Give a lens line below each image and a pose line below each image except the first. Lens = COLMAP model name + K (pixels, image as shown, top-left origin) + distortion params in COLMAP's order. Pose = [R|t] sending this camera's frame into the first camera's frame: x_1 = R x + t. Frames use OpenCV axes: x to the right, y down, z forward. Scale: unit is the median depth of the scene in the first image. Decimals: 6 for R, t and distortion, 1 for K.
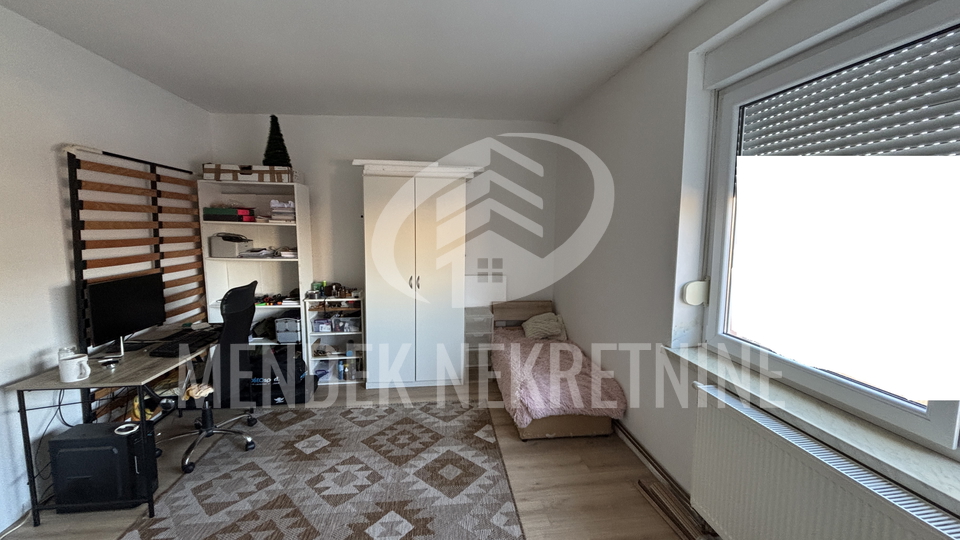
lens RADIAL K [[392.8, 0, 480.0], [0, 392.8, 270.0], [0, 0, 1]] dist [-0.000555, -0.000101]
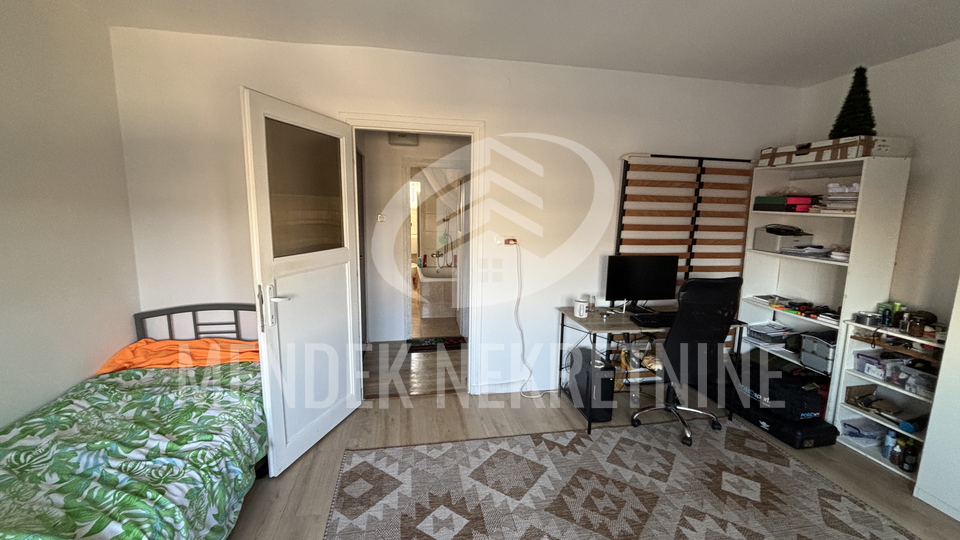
lens RADIAL K [[392.8, 0, 480.0], [0, 392.8, 270.0], [0, 0, 1]] dist [-0.000555, -0.000101]
pose [[0.058241, 0.148979, -0.987124, 0.224077], [-0.132870, 0.981162, 0.140240, -0.029377], [0.989421, 0.122991, 0.076938, 0.287970]]
